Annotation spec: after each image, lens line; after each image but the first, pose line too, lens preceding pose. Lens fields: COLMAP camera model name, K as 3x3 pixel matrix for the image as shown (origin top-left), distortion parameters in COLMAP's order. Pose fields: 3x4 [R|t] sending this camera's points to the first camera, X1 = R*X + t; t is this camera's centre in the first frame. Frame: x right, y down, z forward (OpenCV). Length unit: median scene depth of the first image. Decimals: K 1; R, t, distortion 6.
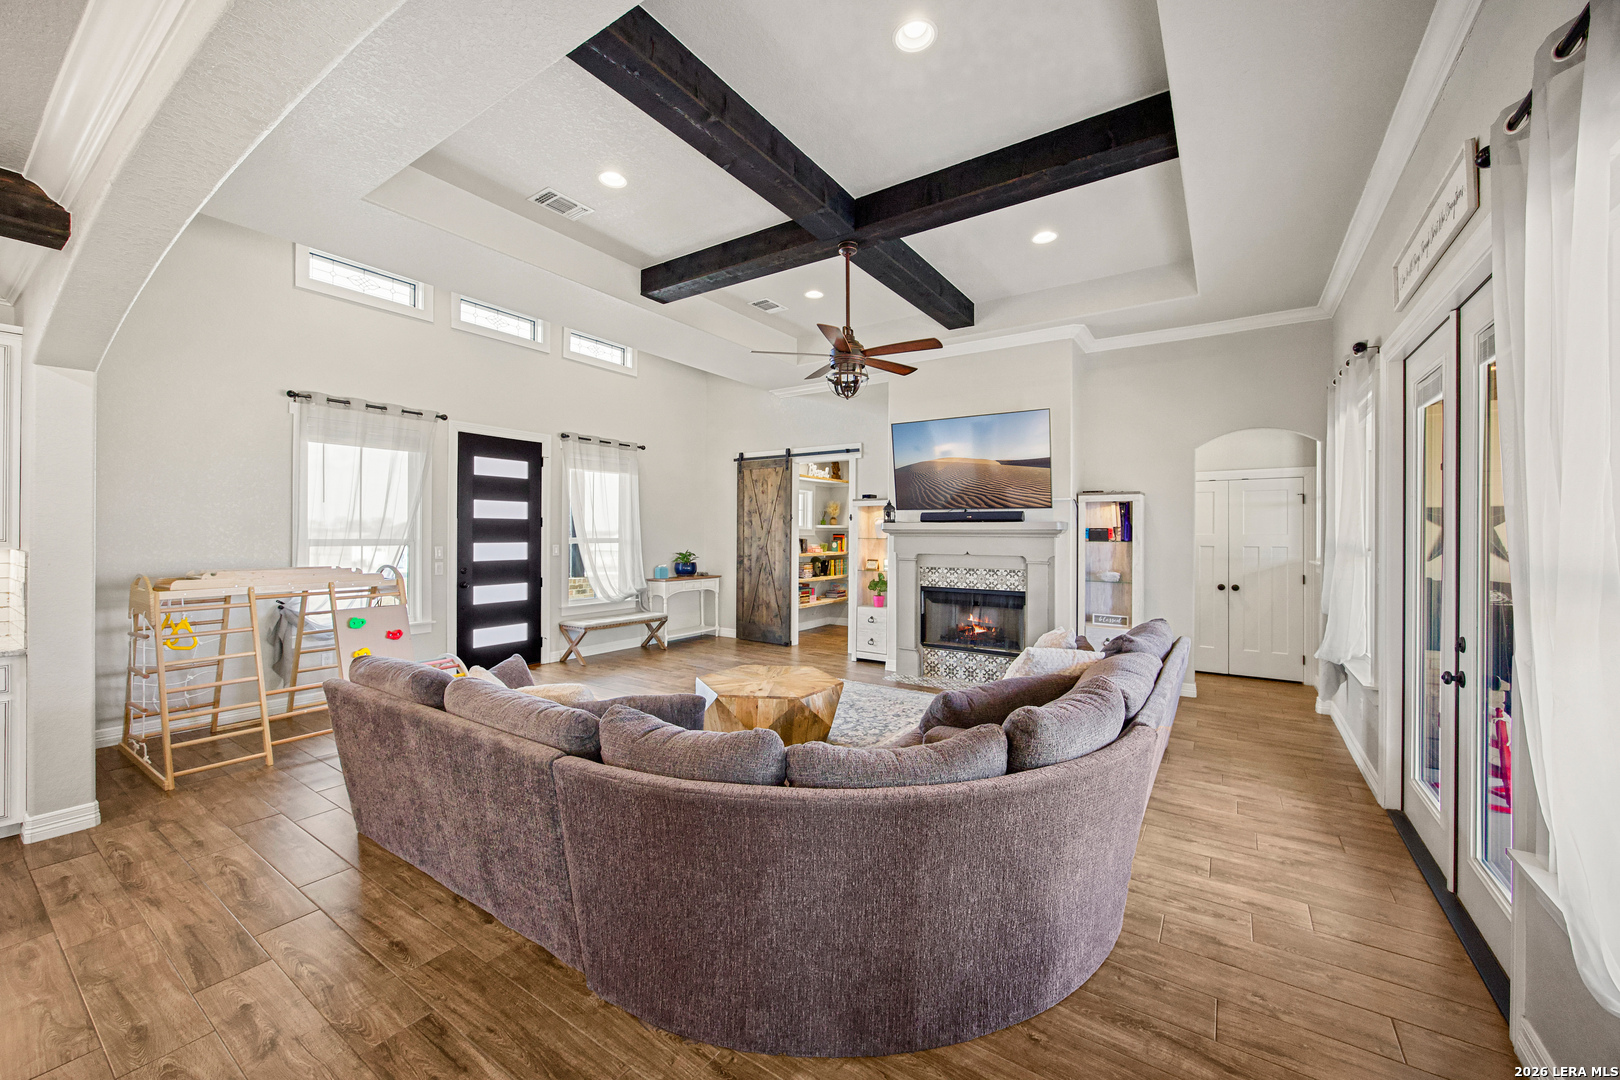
lens RADIAL K [[626.3, 0, 811.2], [0, 626.3, 535.6], [0, 0, 1]] dist [-0.005128, 0.000809]
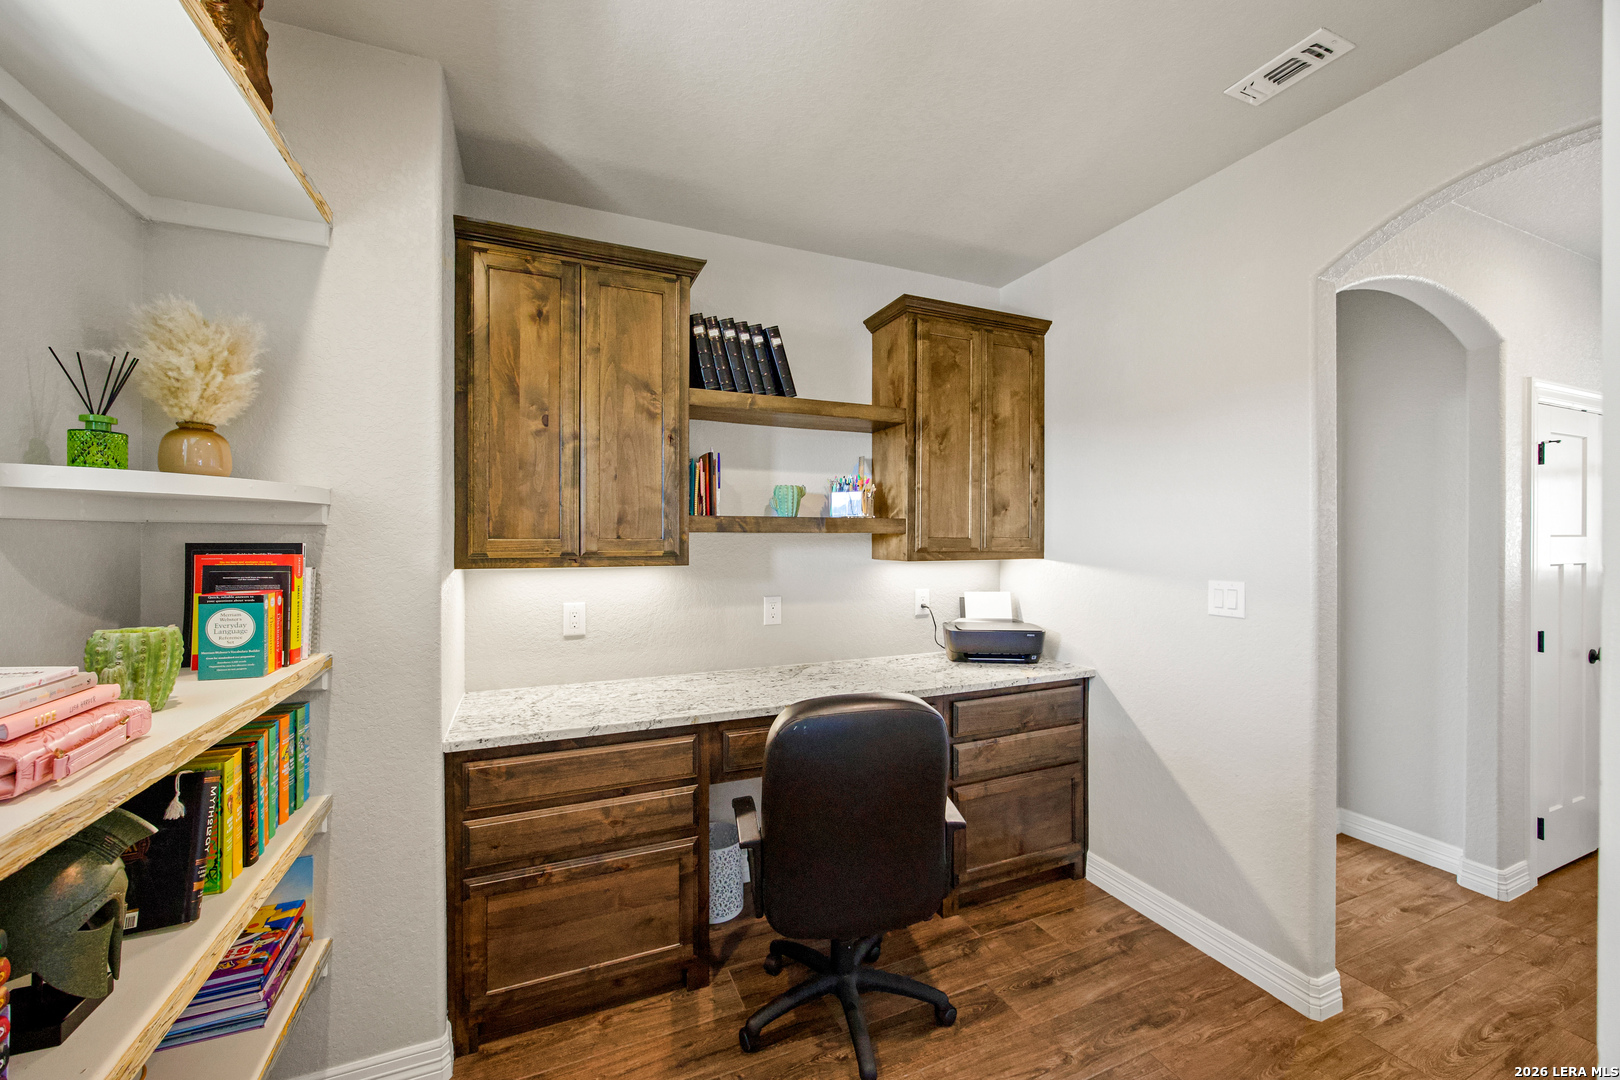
lens RADIAL K [[626.3, 0, 813.5], [0, 626.3, 543.1], [0, 0, 1]] dist [-0.005128, 0.000809]
pose [[0.529112, -0.006116, 0.848530, -0.012636], [0.011955, 0.999929, -0.000247, -0.002180], [-0.848468, 0.010275, 0.529147, 1.228616]]
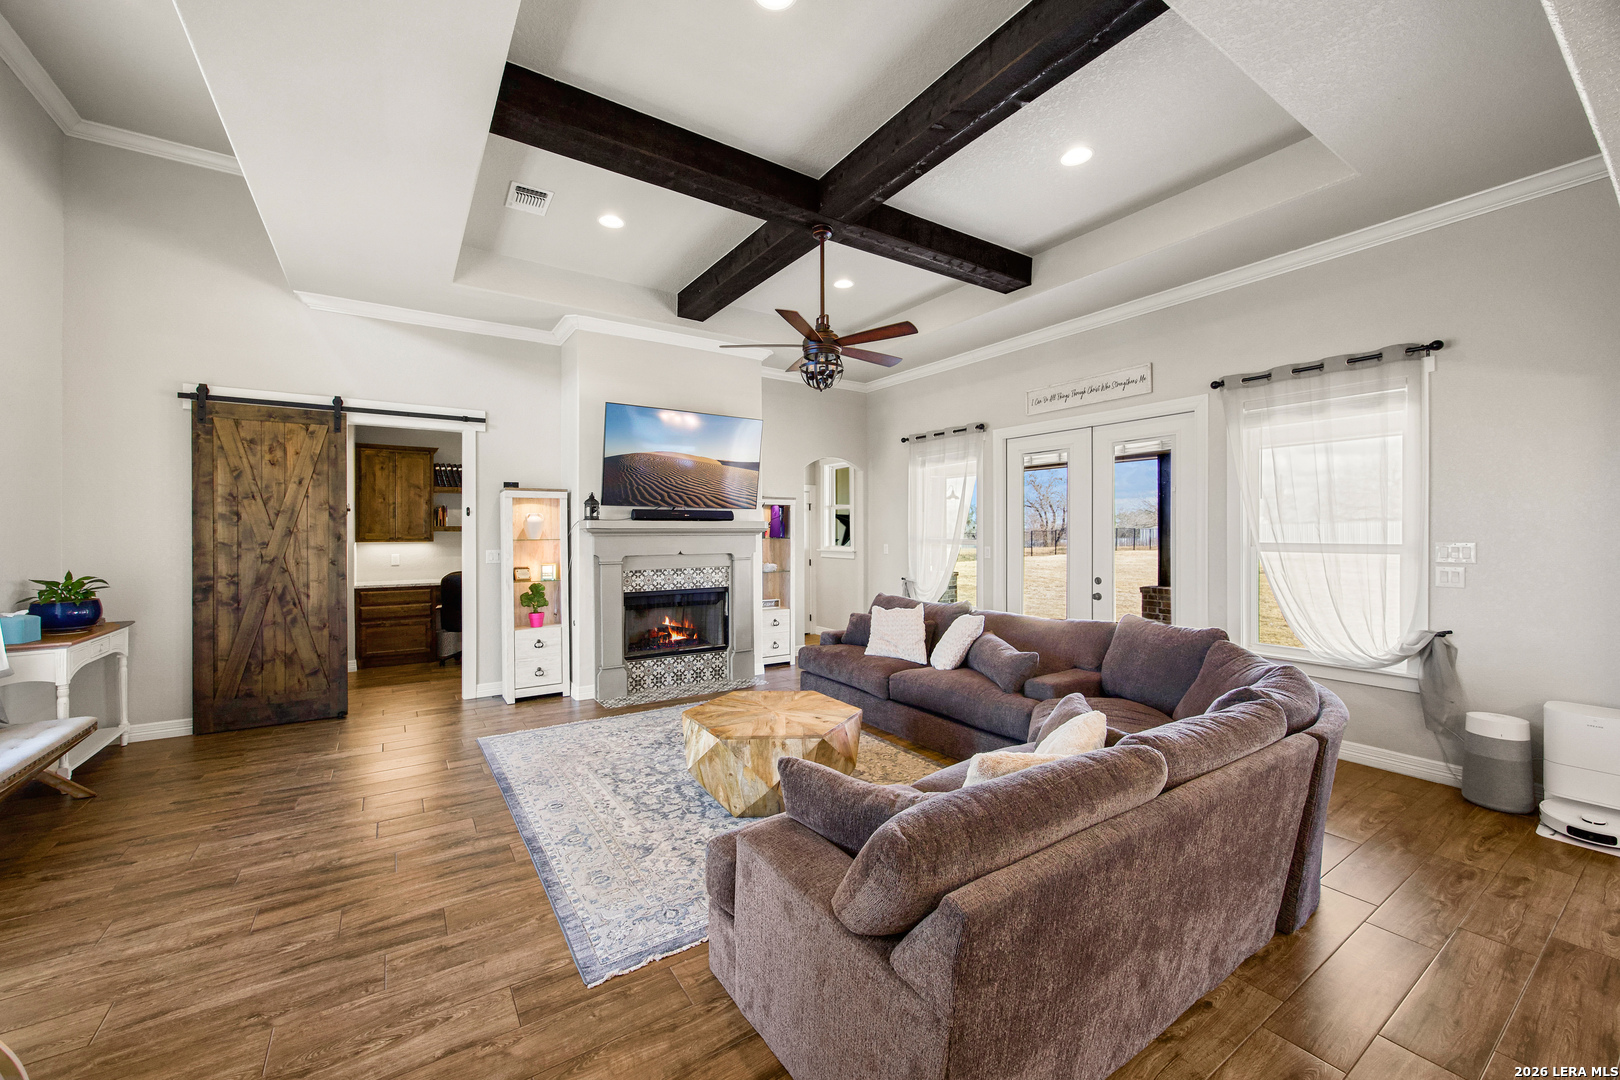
lens RADIAL K [[626.3, 0, 816.5], [0, 626.3, 536.6], [0, 0, 1]] dist [-0.005128, 0.000809]
pose [[0.382312, -0.012501, 0.923949, -0.526383], [0.009409, 0.999909, 0.009635, -0.003831], [-0.923985, 0.005010, 0.382395, 0.411104]]
